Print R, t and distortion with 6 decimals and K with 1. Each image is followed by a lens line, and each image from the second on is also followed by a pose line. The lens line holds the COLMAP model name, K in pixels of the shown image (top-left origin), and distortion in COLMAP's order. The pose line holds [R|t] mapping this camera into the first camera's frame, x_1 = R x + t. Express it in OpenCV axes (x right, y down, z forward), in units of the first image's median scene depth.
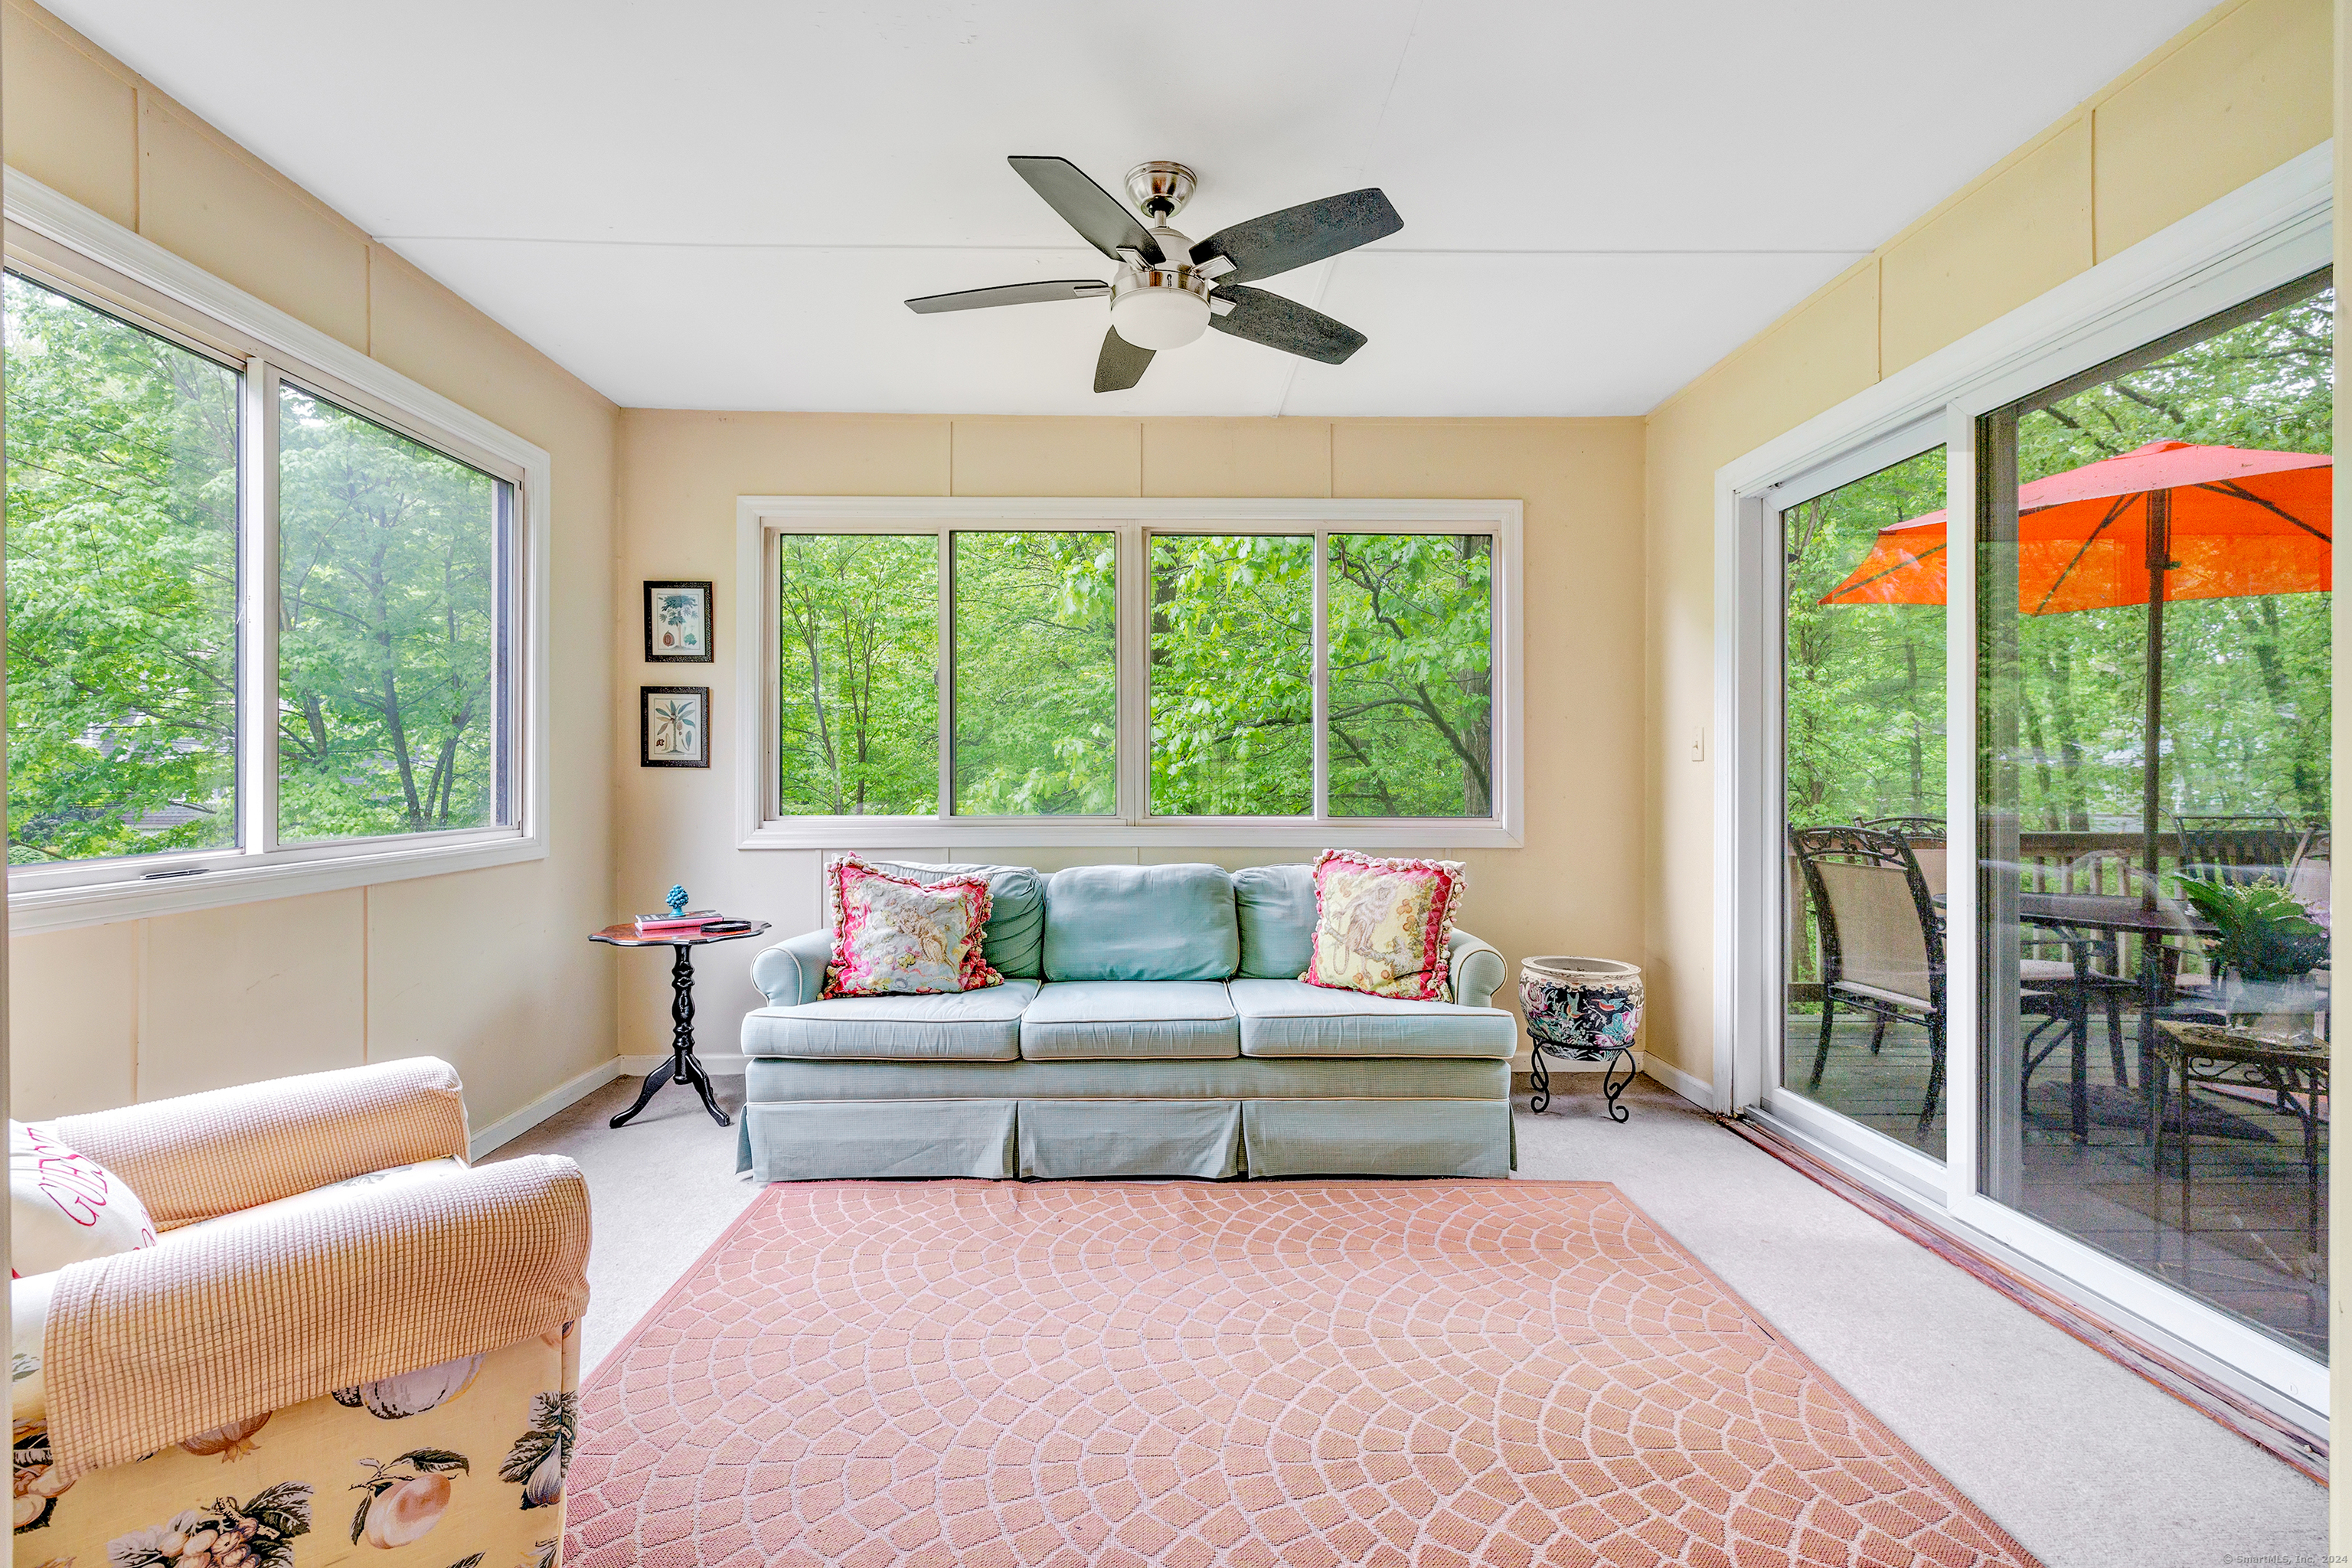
lens RADIAL K [[1006.5, 0, 1159.5], [0, 1006.5, 759.0], [0, 0, 1]] dist [-0.000123, -0.000566]
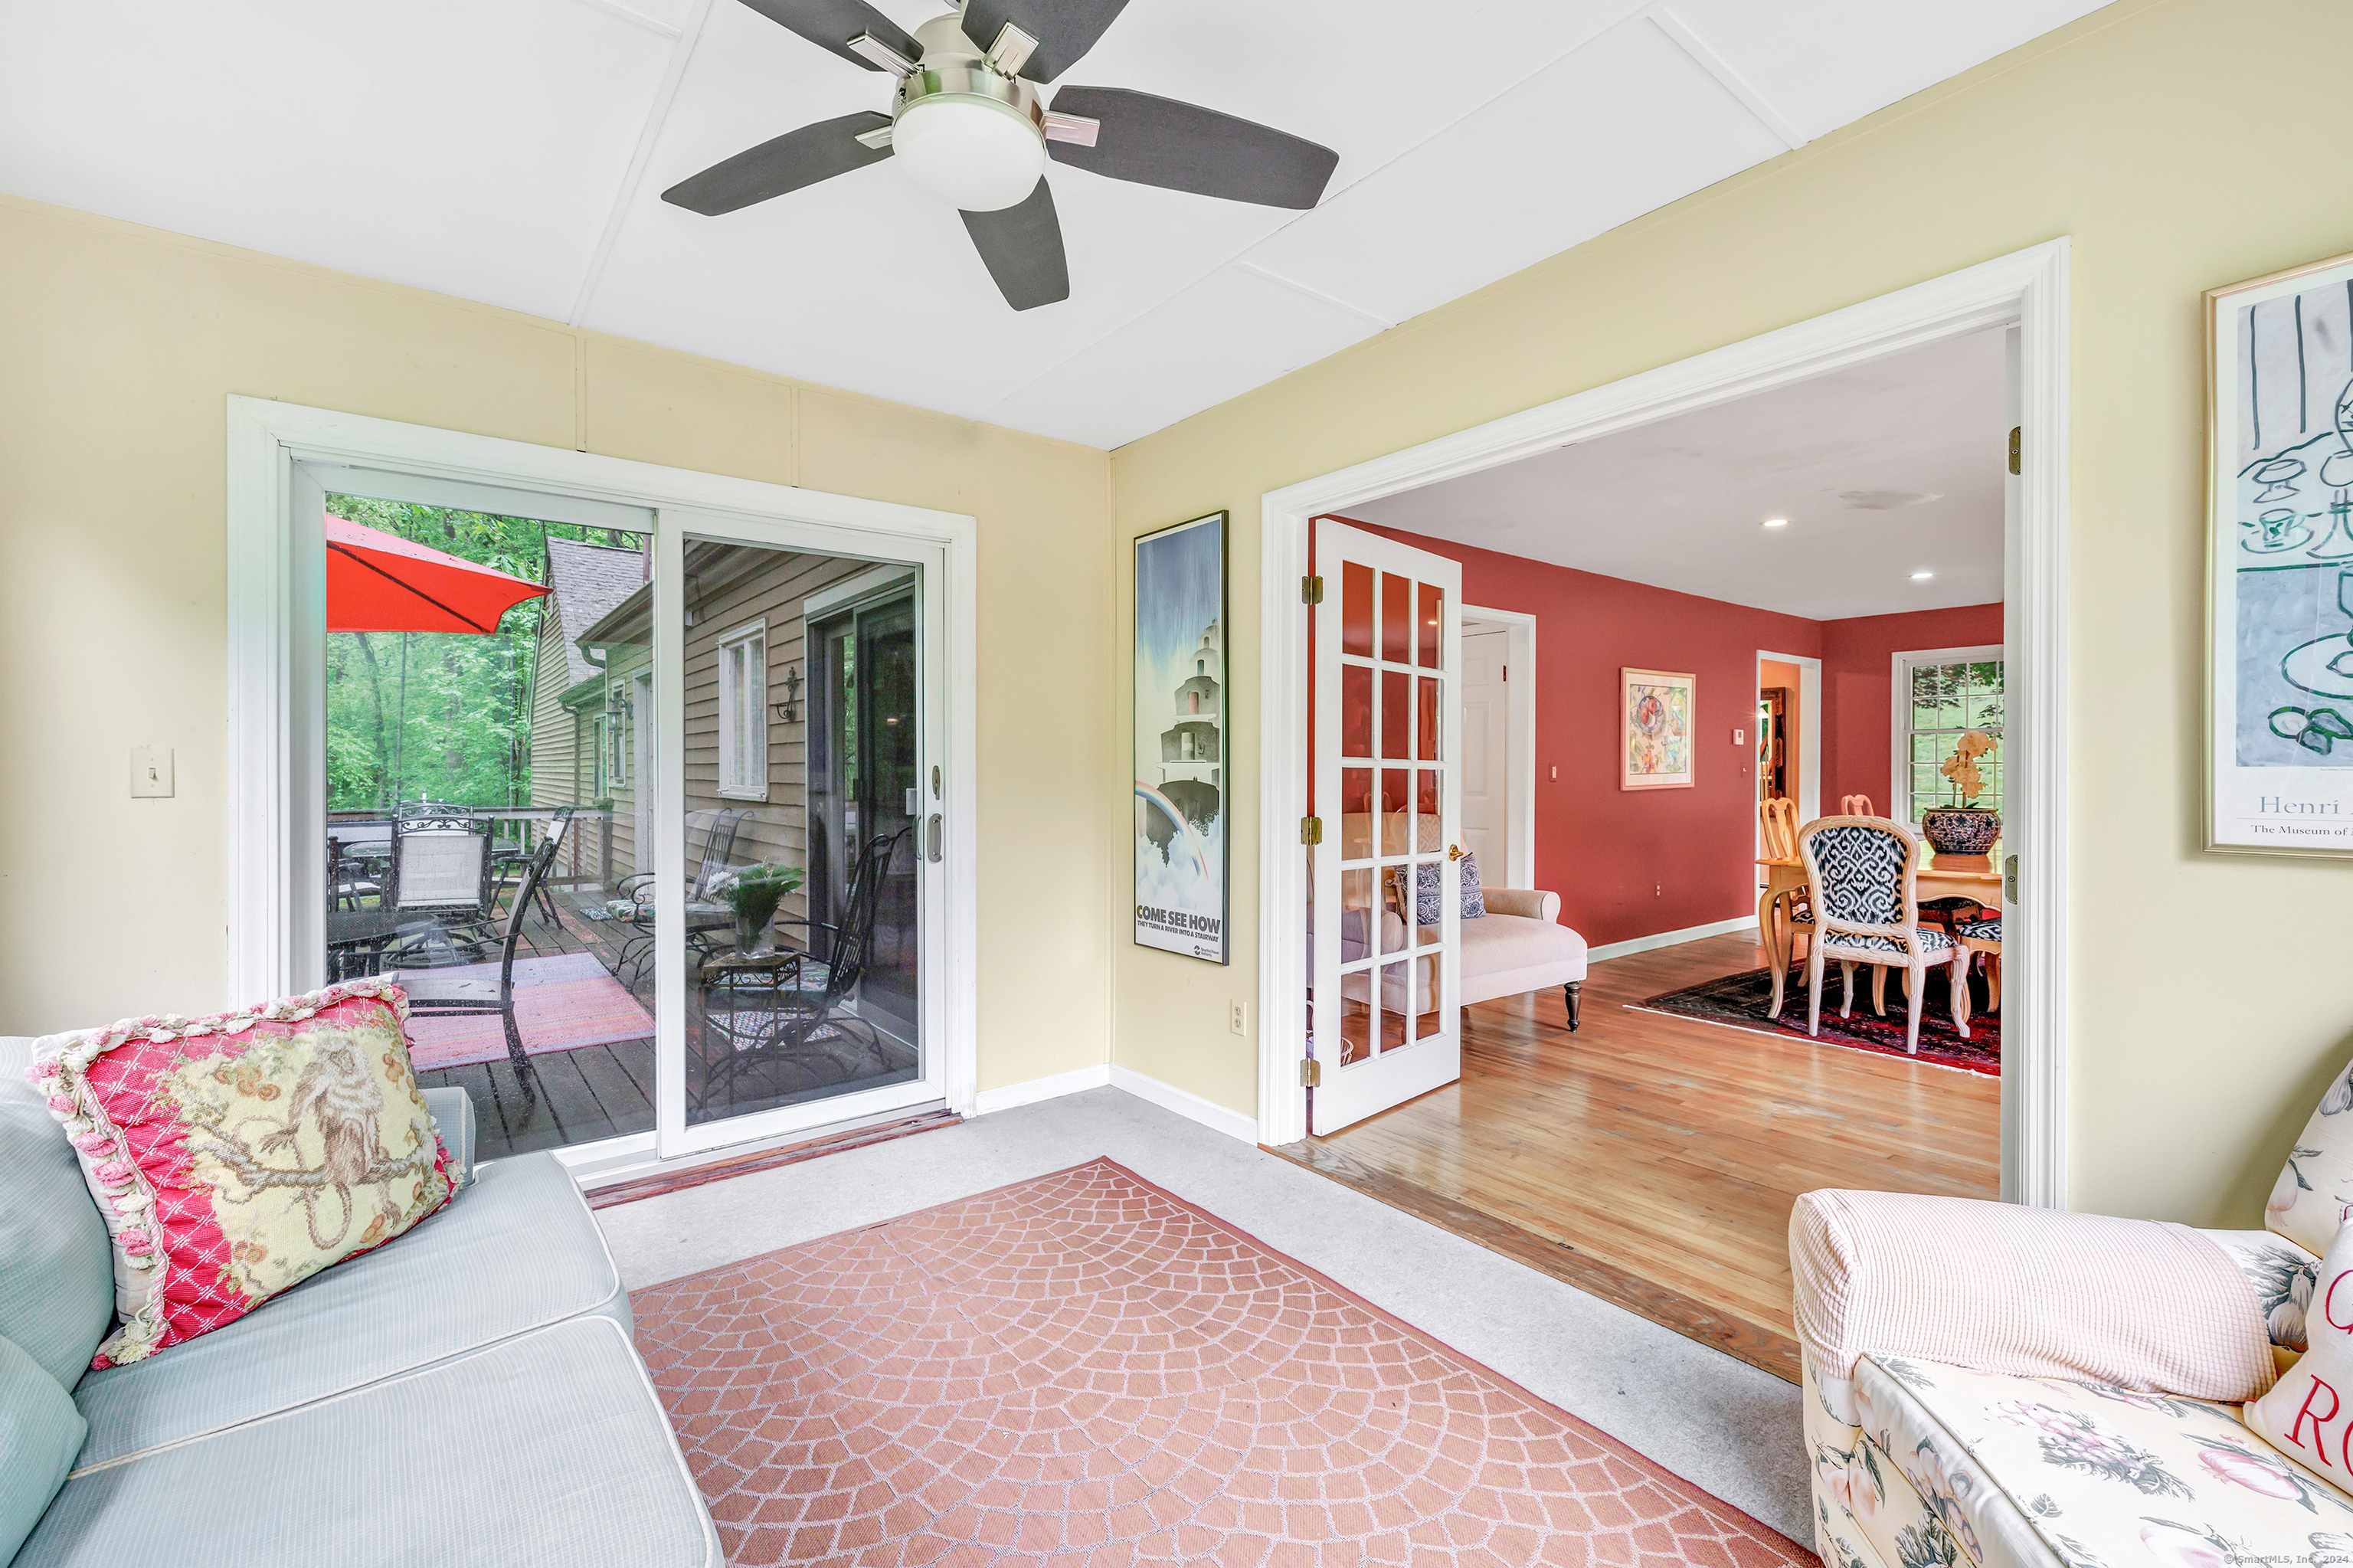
lens RADIAL K [[1006.9, 0, 1160.0], [0, 1006.9, 759.0], [0, 0, 1]] dist [-0.000123, -0.000566]
pose [[-0.586930, 0.011486, 0.809556, -0.647021], [-0.012707, 0.999646, -0.023395, -0.025735], [-0.809538, -0.024018, -0.586577, 1.355057]]
